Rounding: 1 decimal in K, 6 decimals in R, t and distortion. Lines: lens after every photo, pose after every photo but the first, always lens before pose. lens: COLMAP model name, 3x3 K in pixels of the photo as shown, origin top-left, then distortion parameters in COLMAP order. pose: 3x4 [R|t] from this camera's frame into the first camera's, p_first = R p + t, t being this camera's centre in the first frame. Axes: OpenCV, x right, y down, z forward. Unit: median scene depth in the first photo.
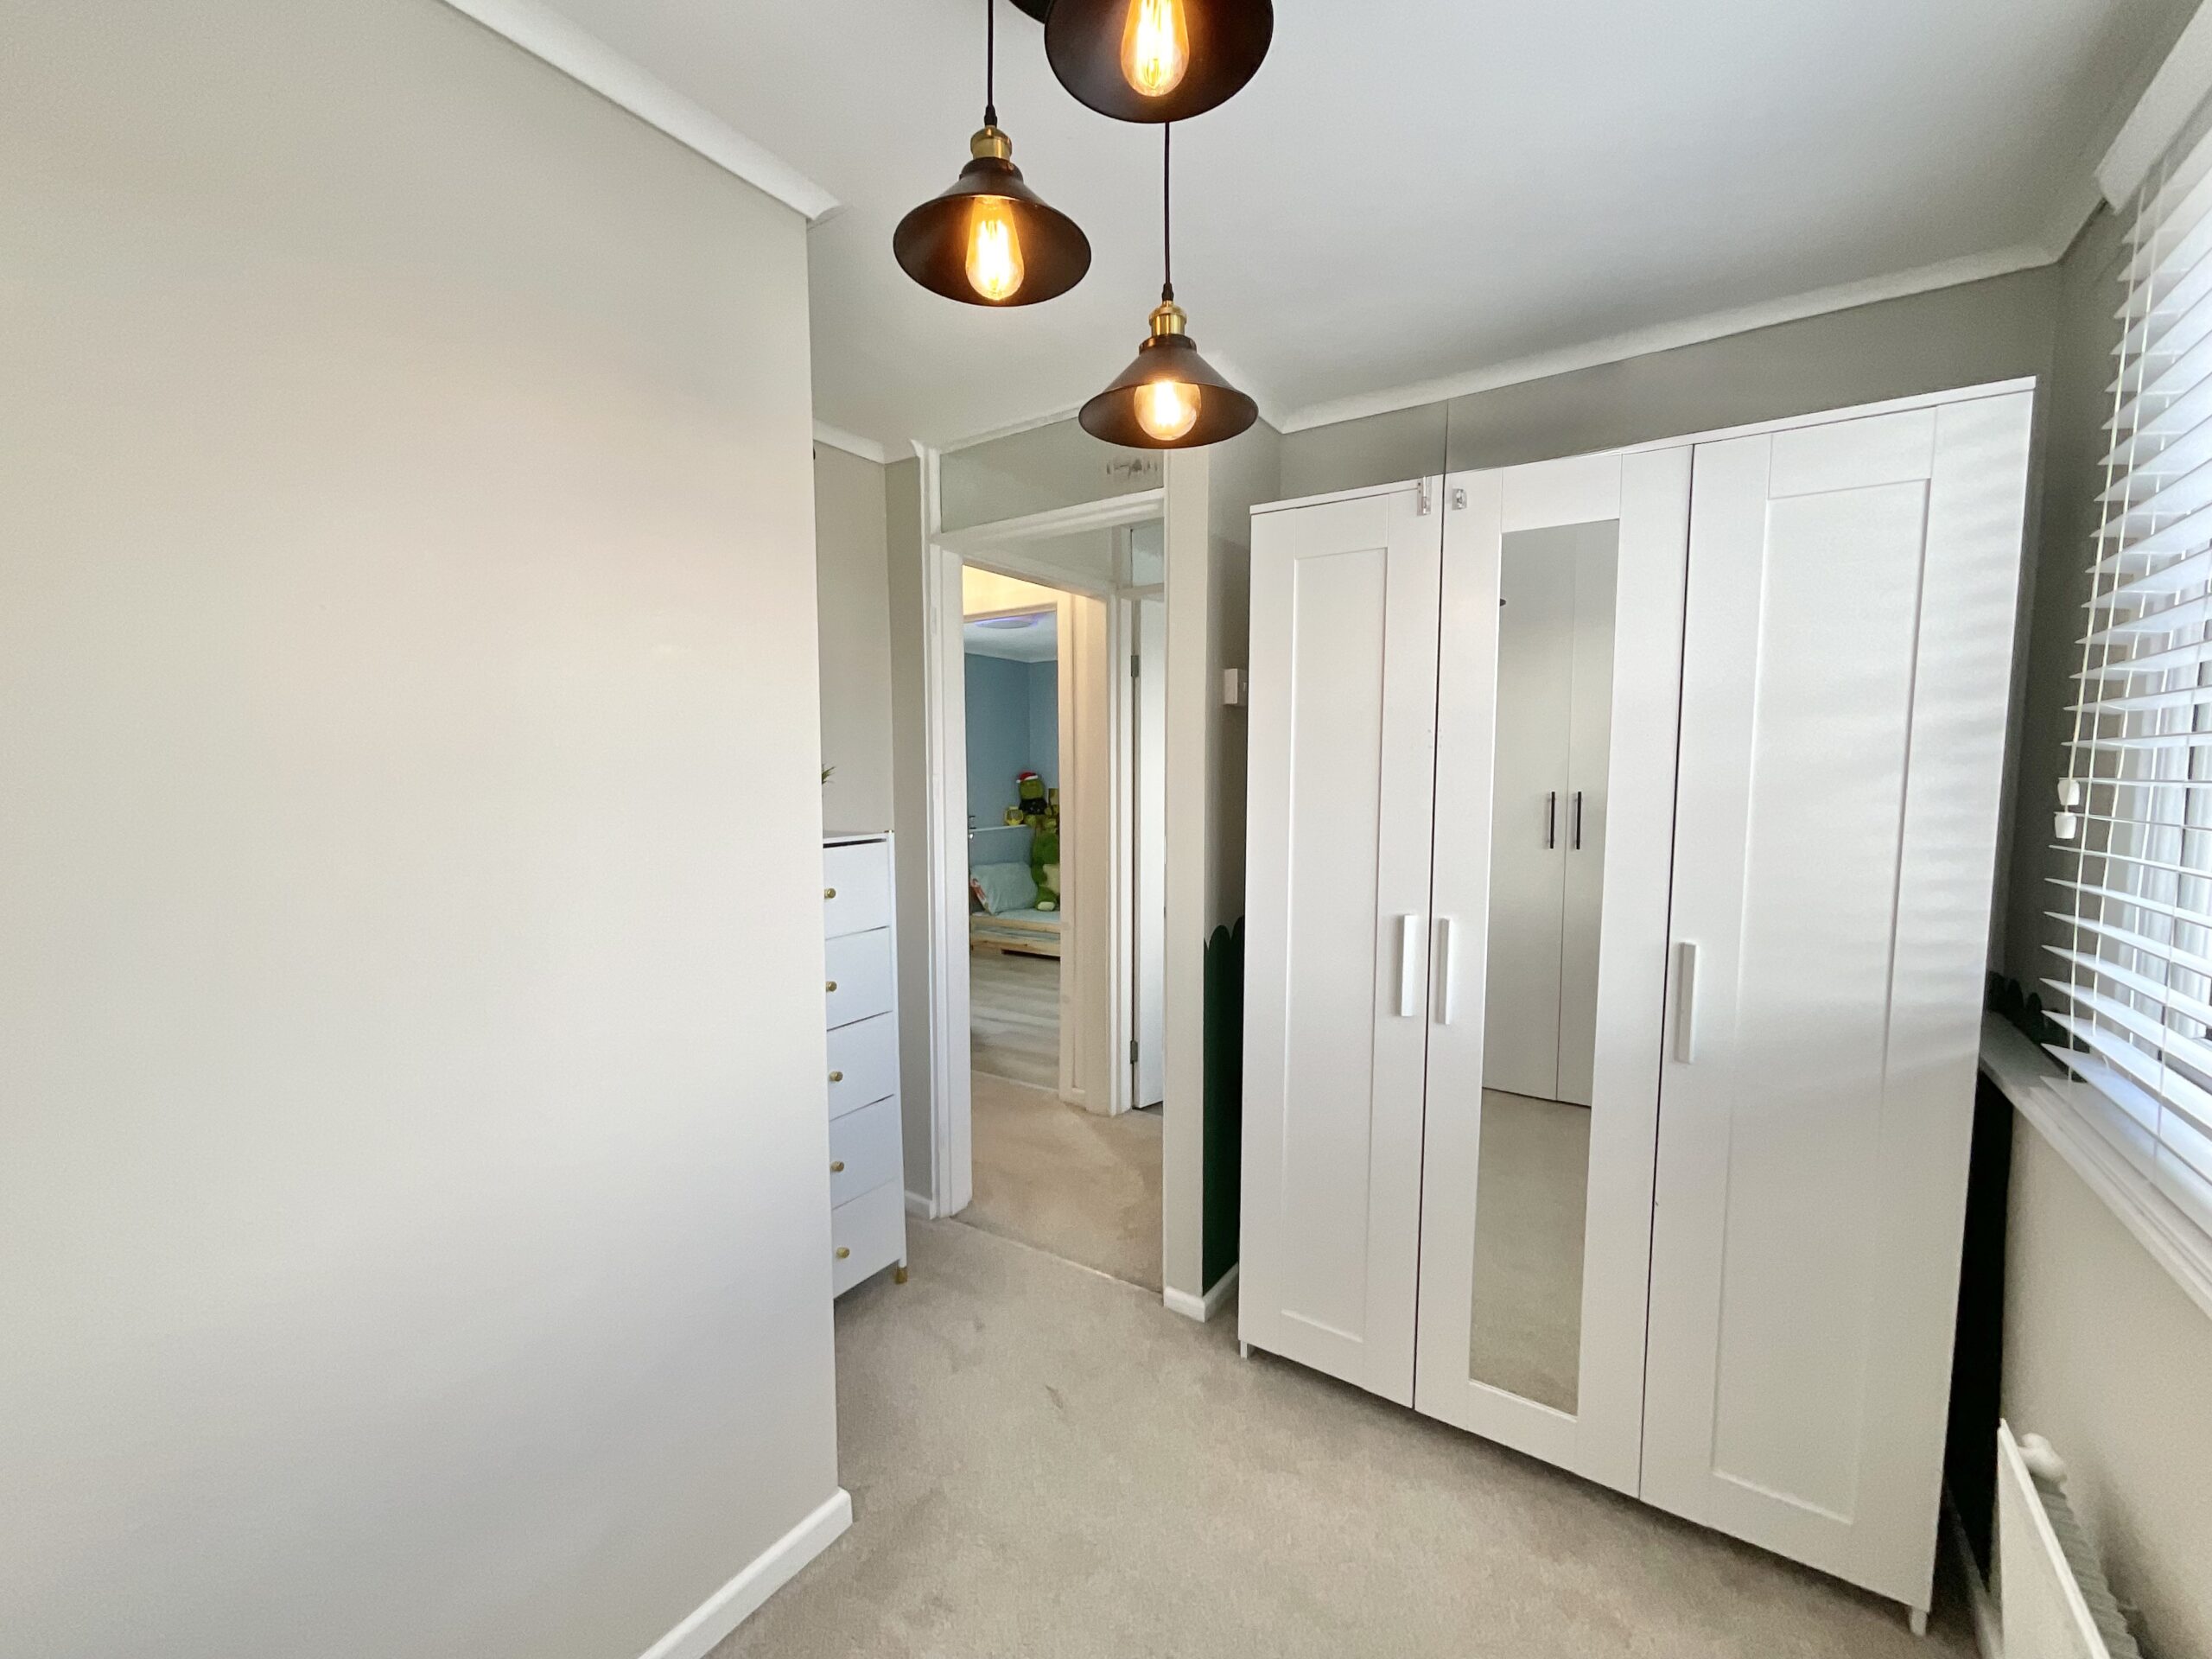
lens RADIAL K [[903.8, 0, 1107.0], [0, 903.8, 836.6], [0, 0, 1]] dist [0.001800, -0.000560]
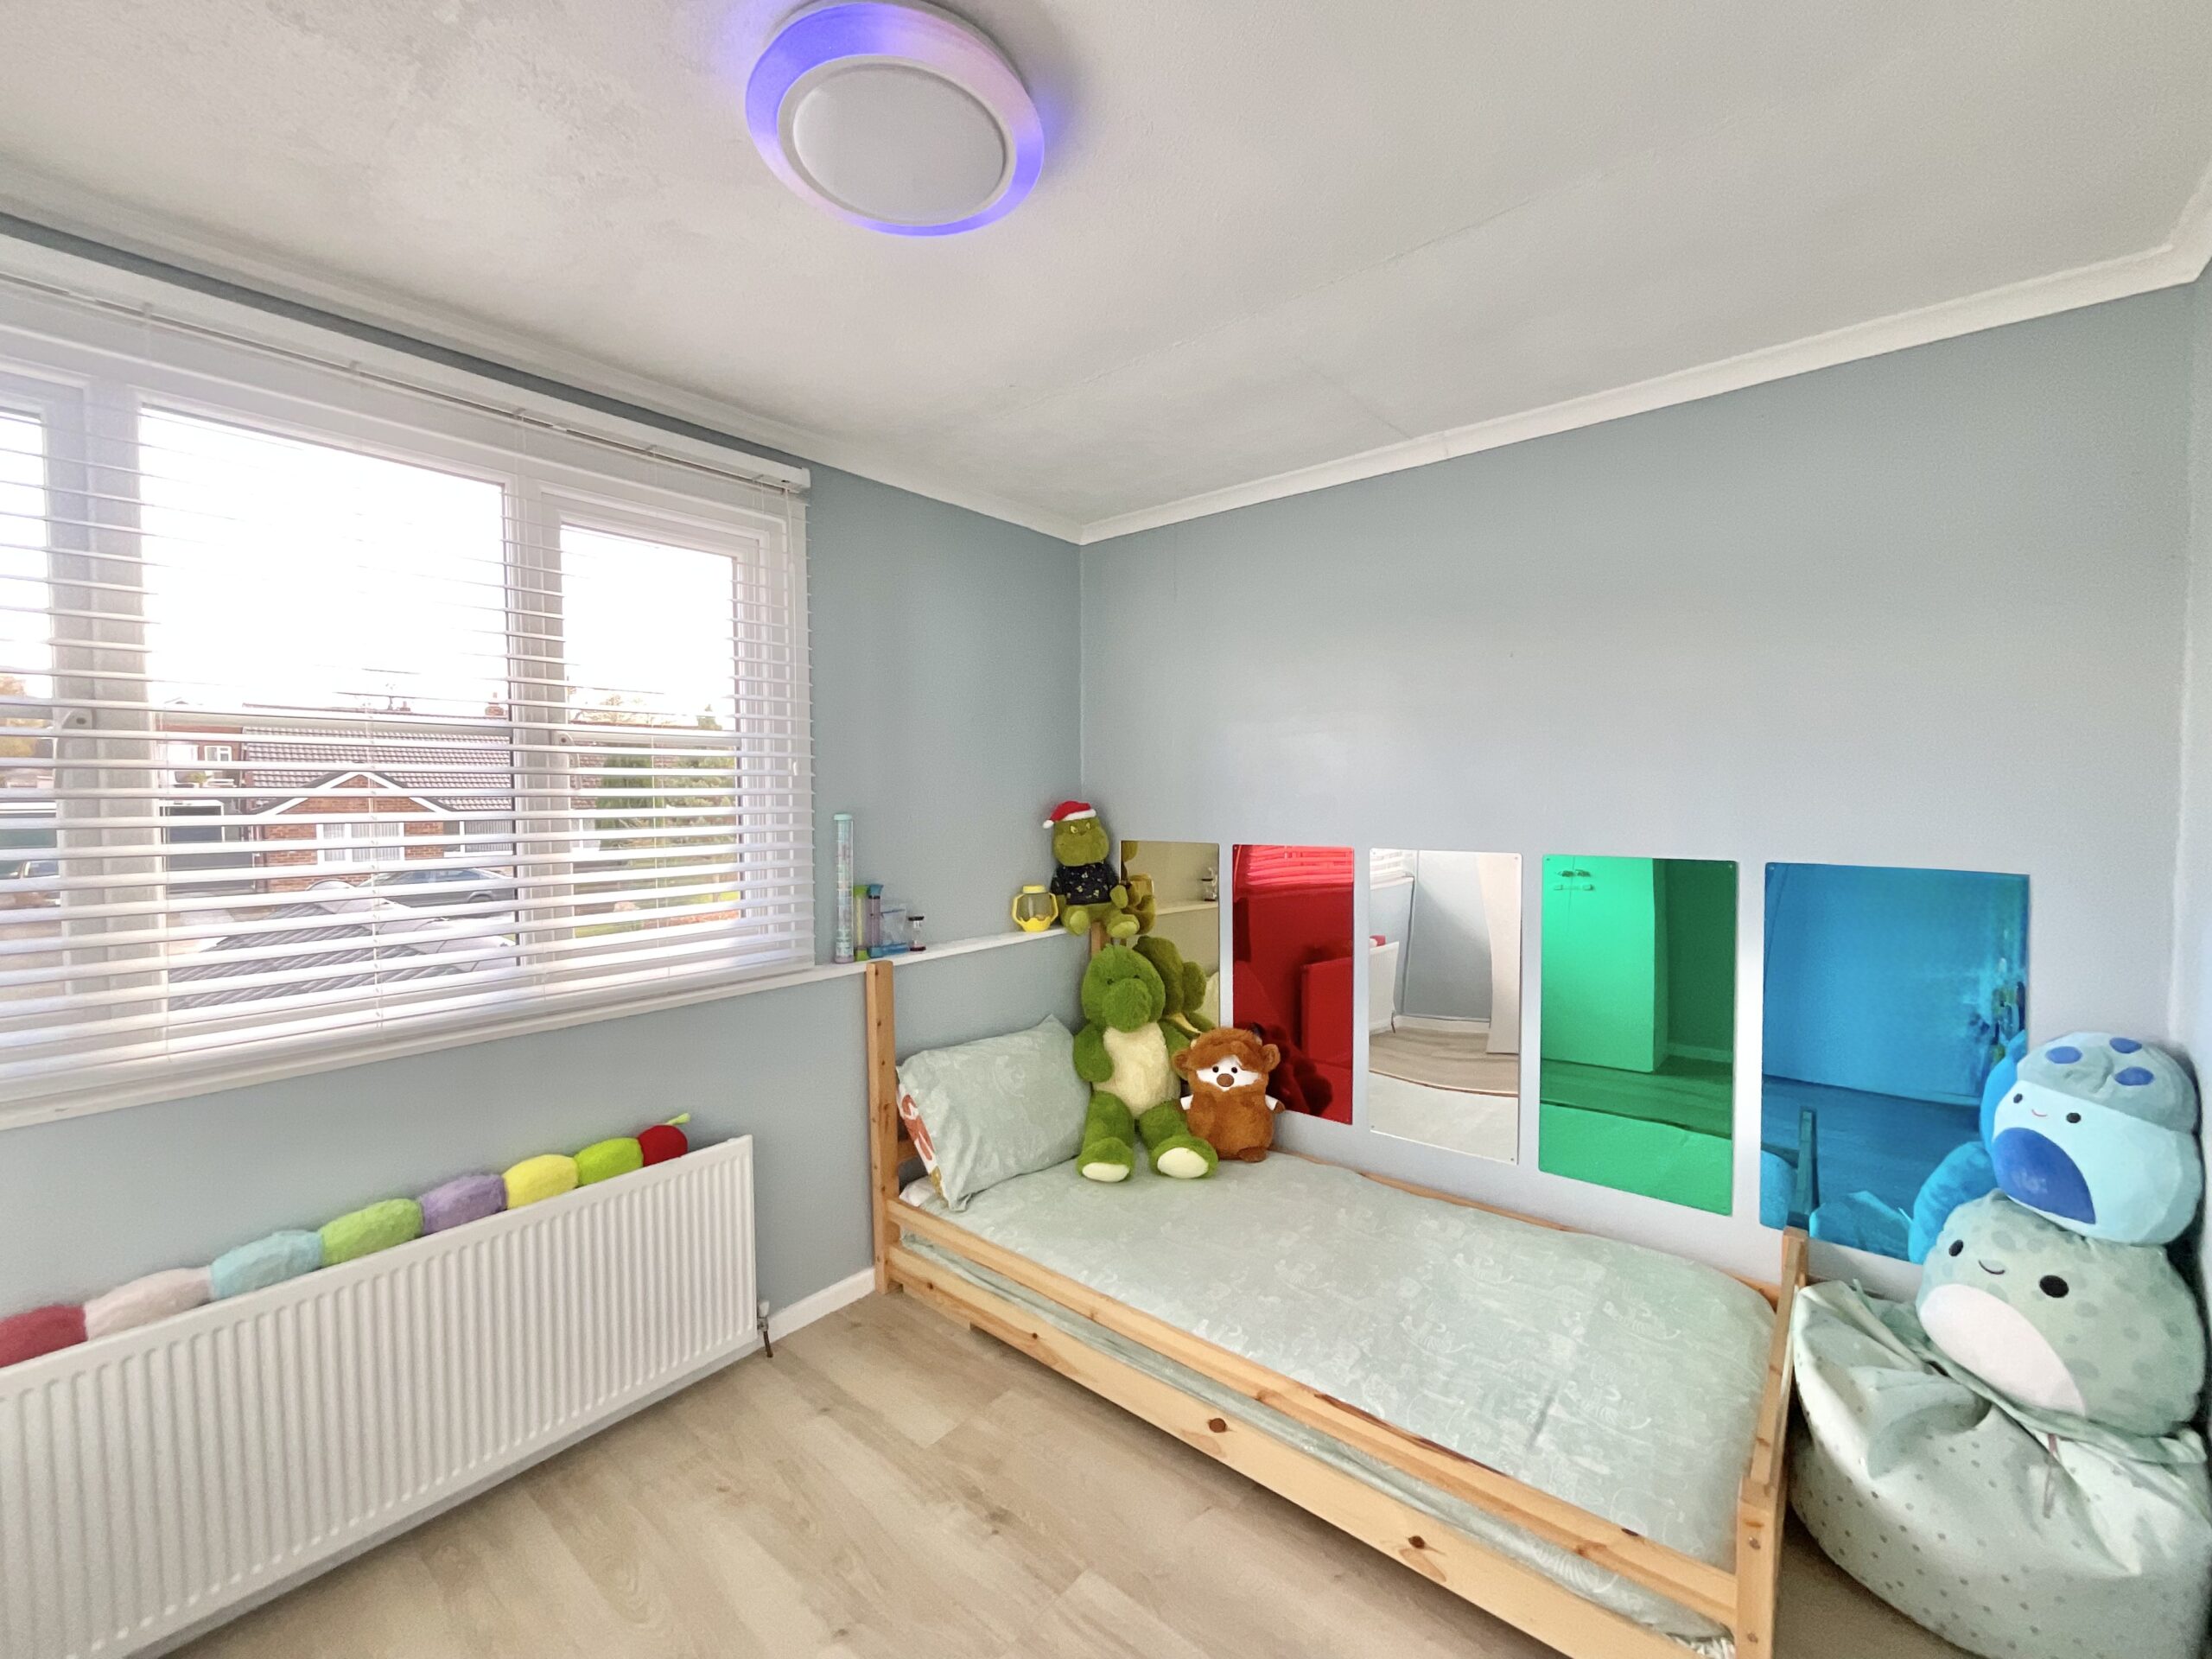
lens RADIAL K [[903.8, 0, 1109.1], [0, 903.8, 829.3], [0, 0, 1]] dist [0.001800, -0.000560]
pose [[0.993099, -0.002273, -0.117258, -0.020987], [-0.001338, 0.999528, -0.030702, -0.046280], [0.117273, 0.030647, 0.992627, 0.590898]]
